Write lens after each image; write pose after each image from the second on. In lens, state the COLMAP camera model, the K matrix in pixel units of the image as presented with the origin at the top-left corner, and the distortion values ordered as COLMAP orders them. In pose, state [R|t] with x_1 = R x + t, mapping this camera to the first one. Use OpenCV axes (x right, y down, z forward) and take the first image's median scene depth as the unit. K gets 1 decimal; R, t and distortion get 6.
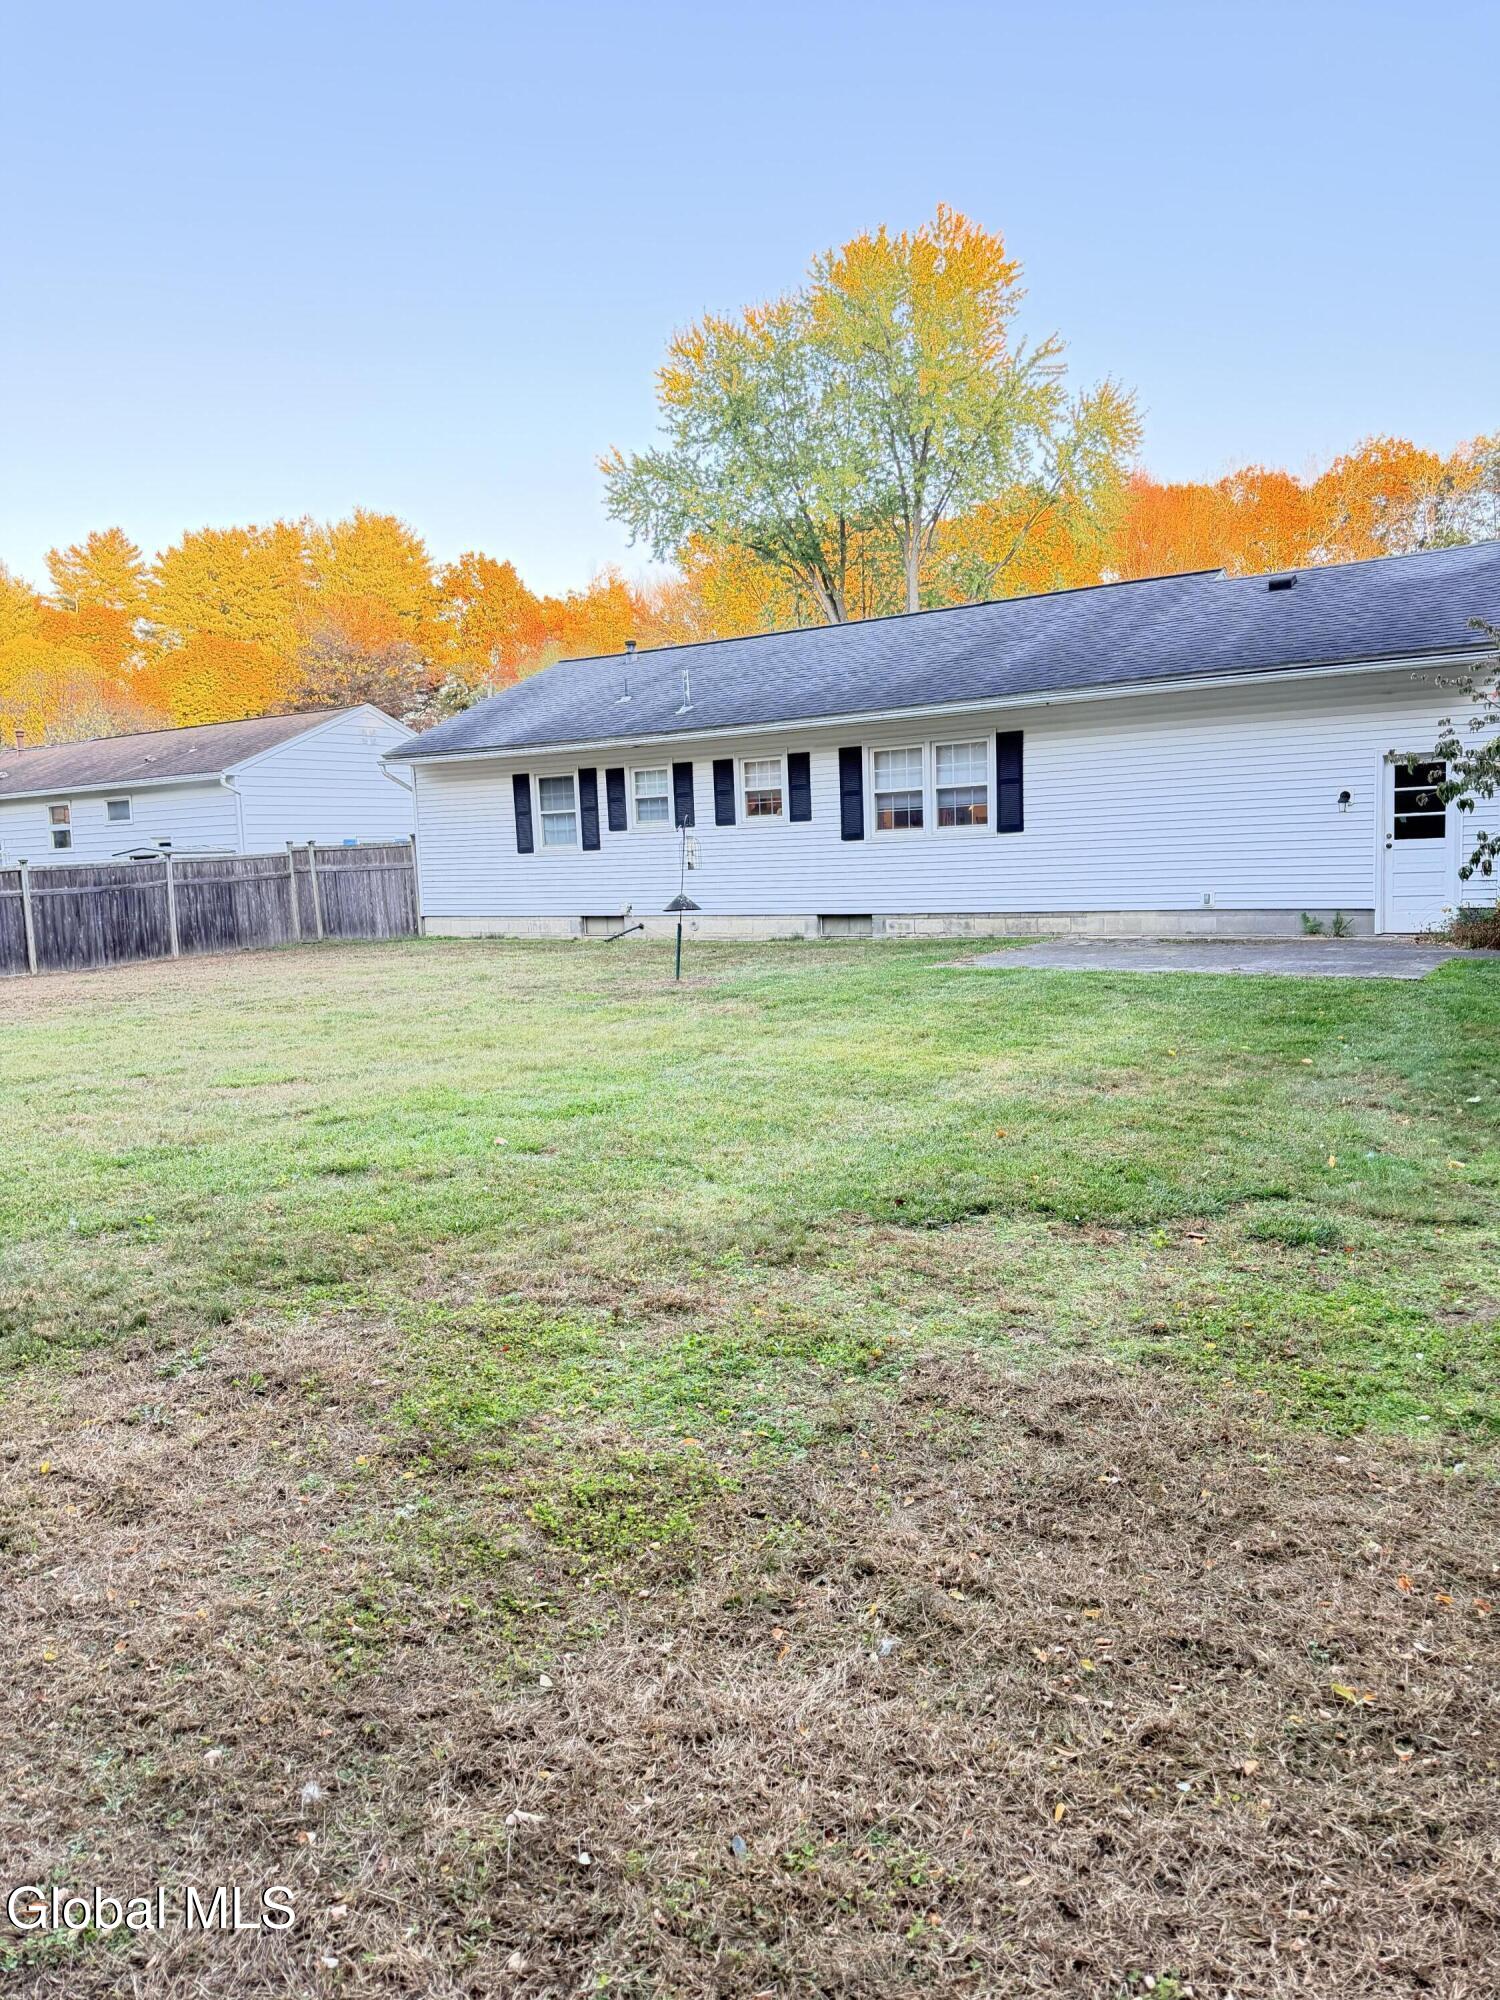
lens RADIAL K [[1404.8, 0, 750.0], [0, 1404.8, 1000.0], [0, 0, 1]] dist [0.117325, -0.198760]
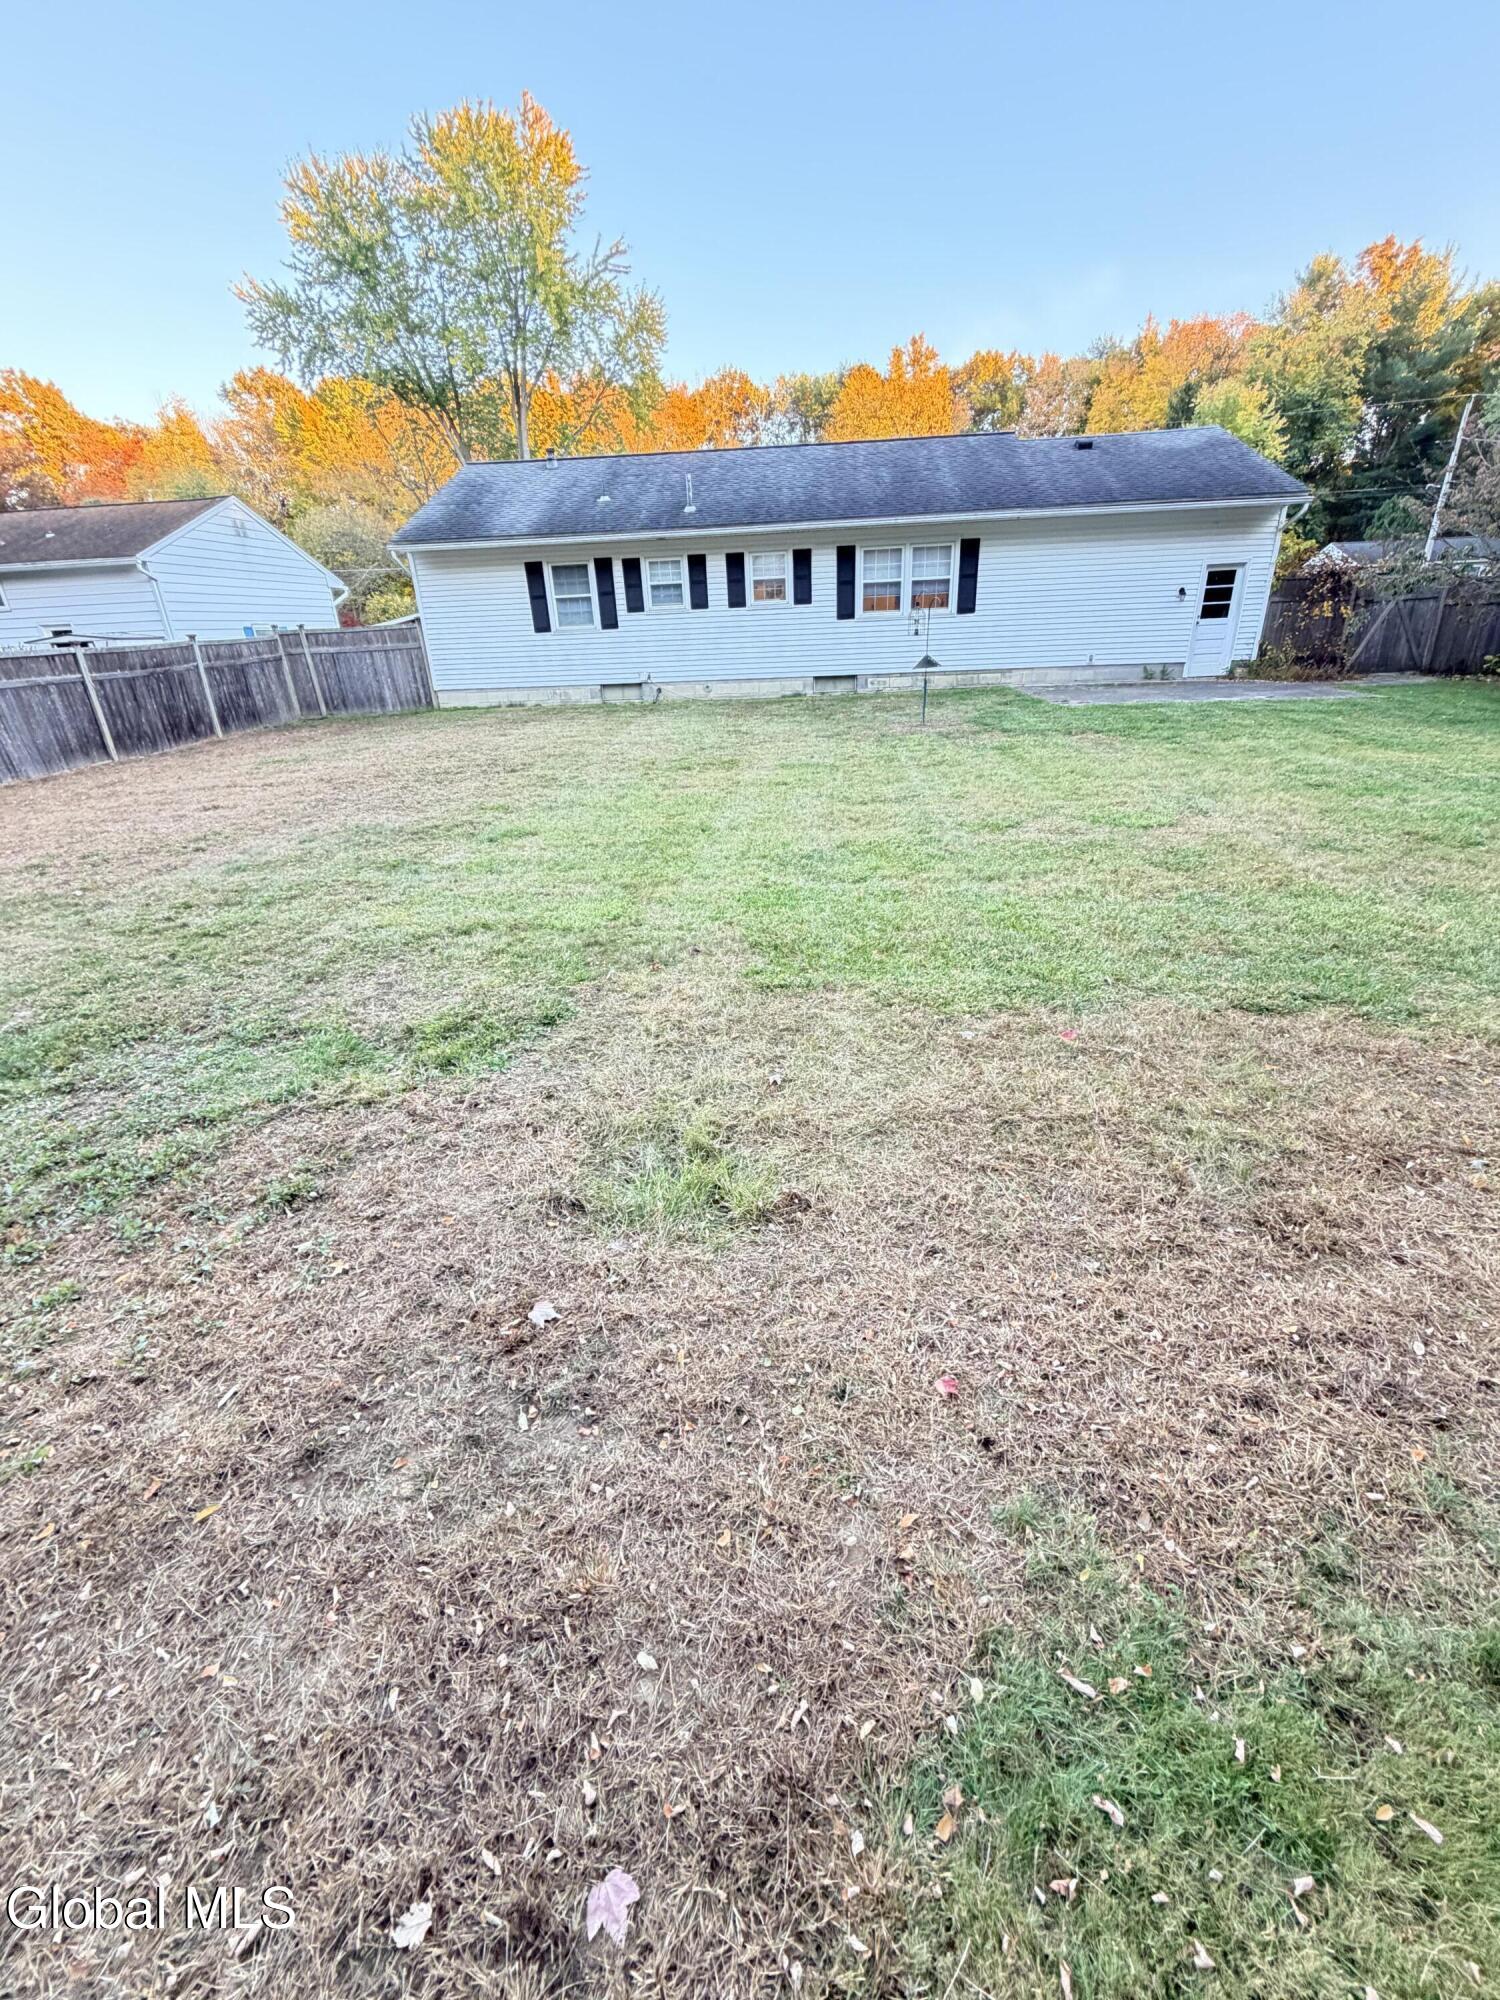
lens RADIAL K [[796.0, 0, 752.1], [0, 796.0, 994.8], [0, 0, 1]] dist [-0.000700, -0.000326]
pose [[0.868529, -0.204788, 0.451353, -0.417681], [0.059527, 0.947157, 0.315198, -0.012616], [-0.492051, -0.246891, 0.834824, 0.263268]]
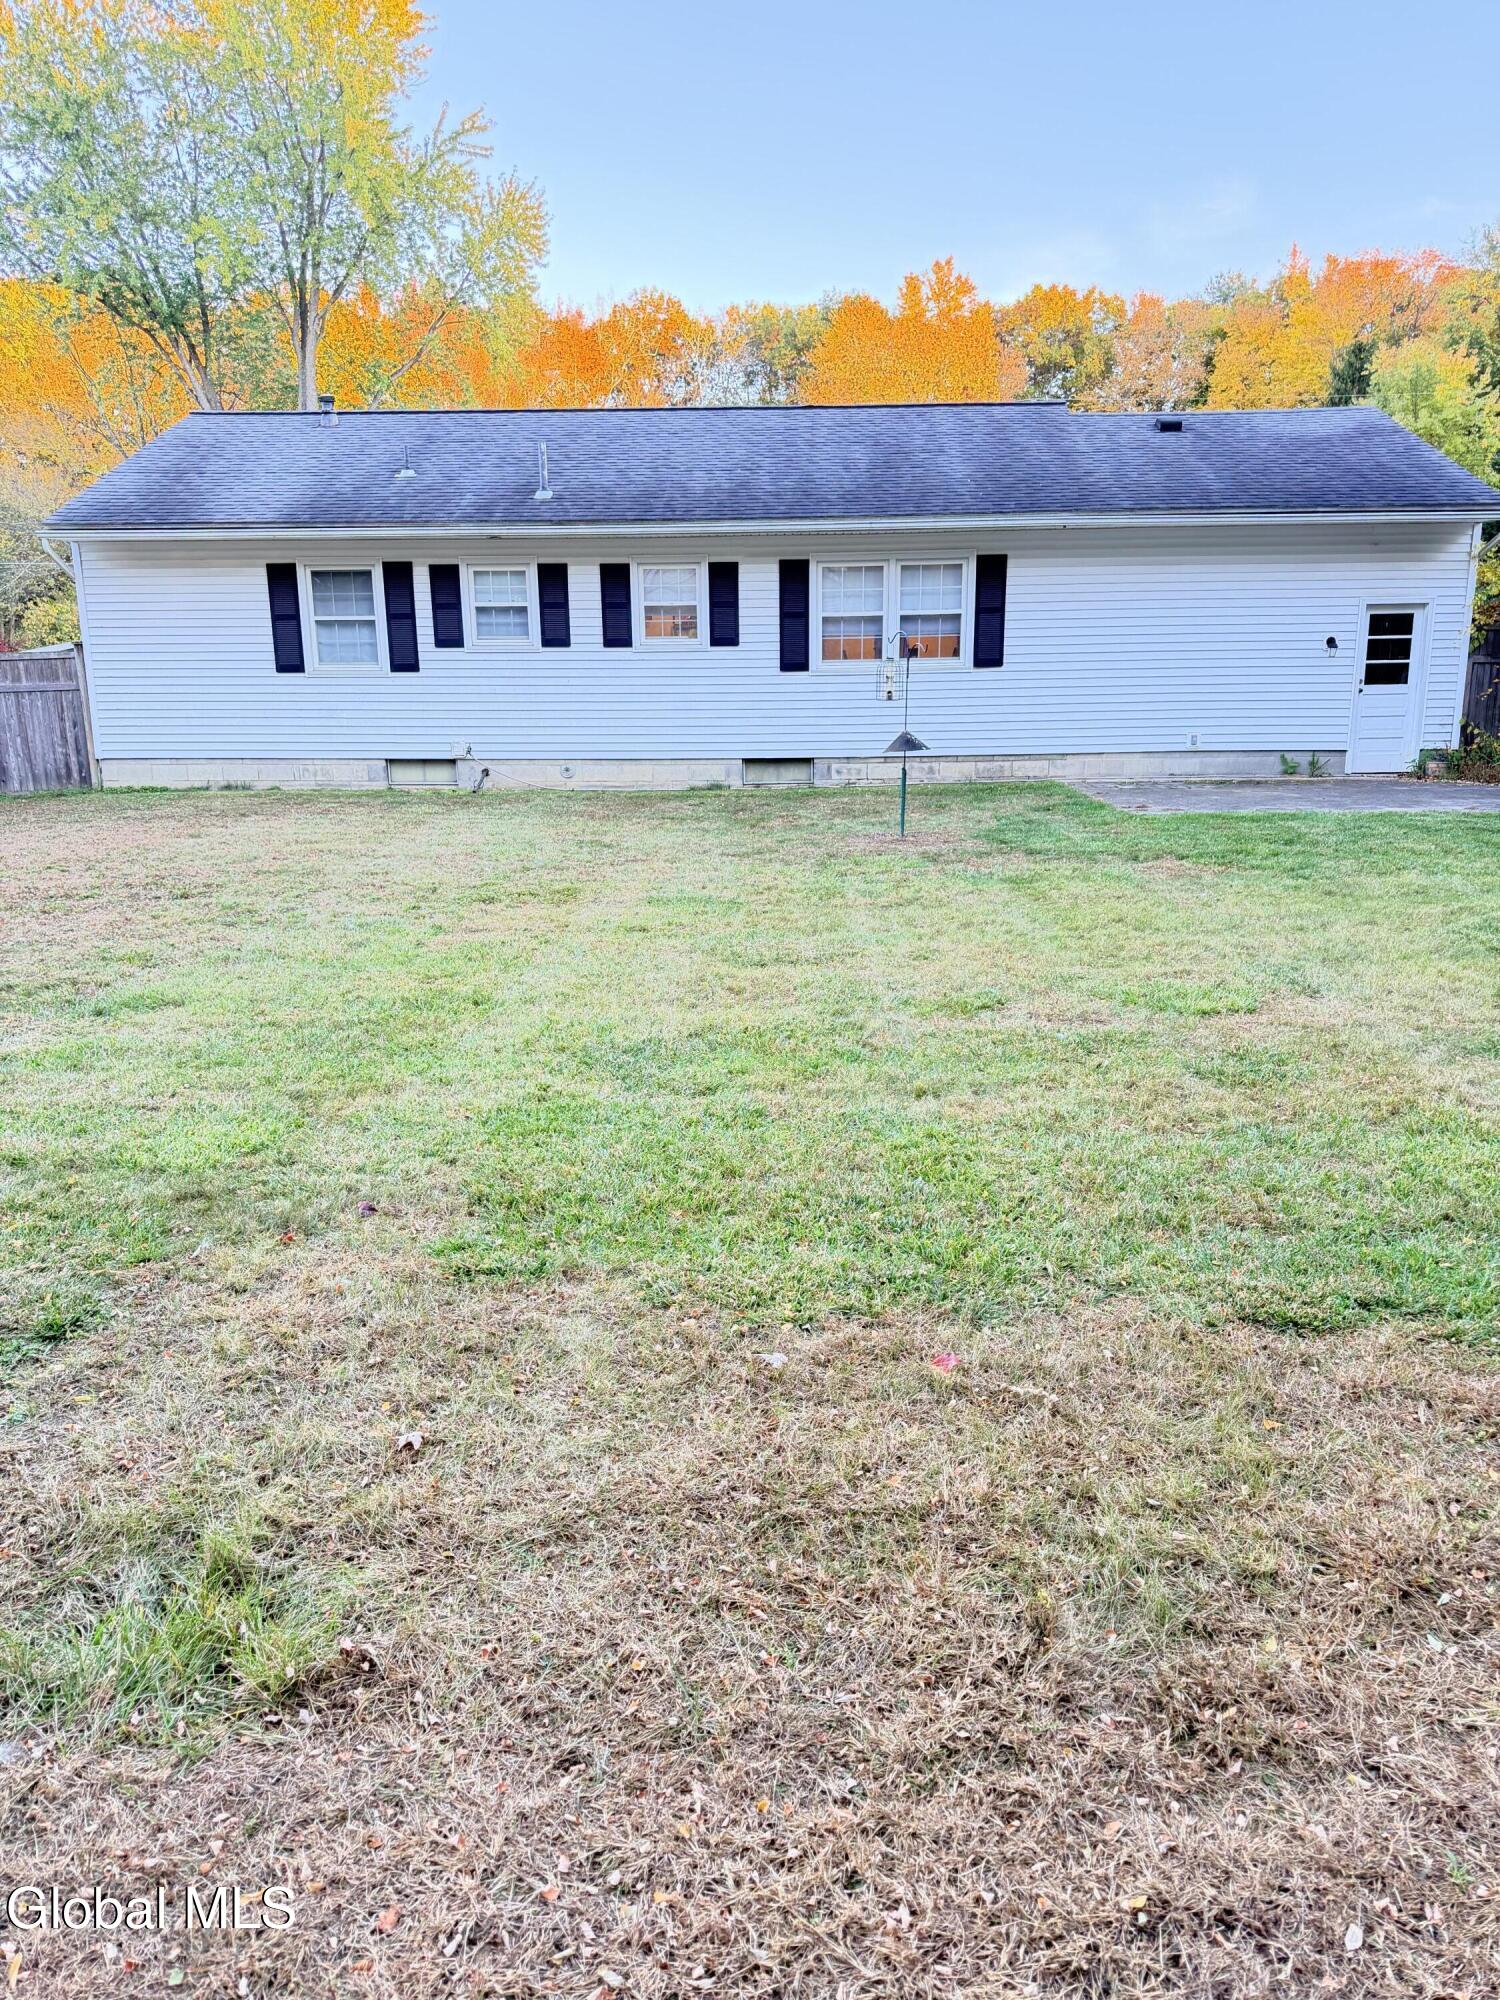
lens RADIAL K [[1411.0, 0, 750.0], [0, 1411.0, 1000.0], [0, 0, 1]] dist [0.052630, -0.057267]
pose [[0.847531, -0.090083, 0.523045, -0.396045], [0.033915, 0.992669, 0.116011, -0.012676], [-0.529662, -0.080584, 0.844372, 0.241839]]
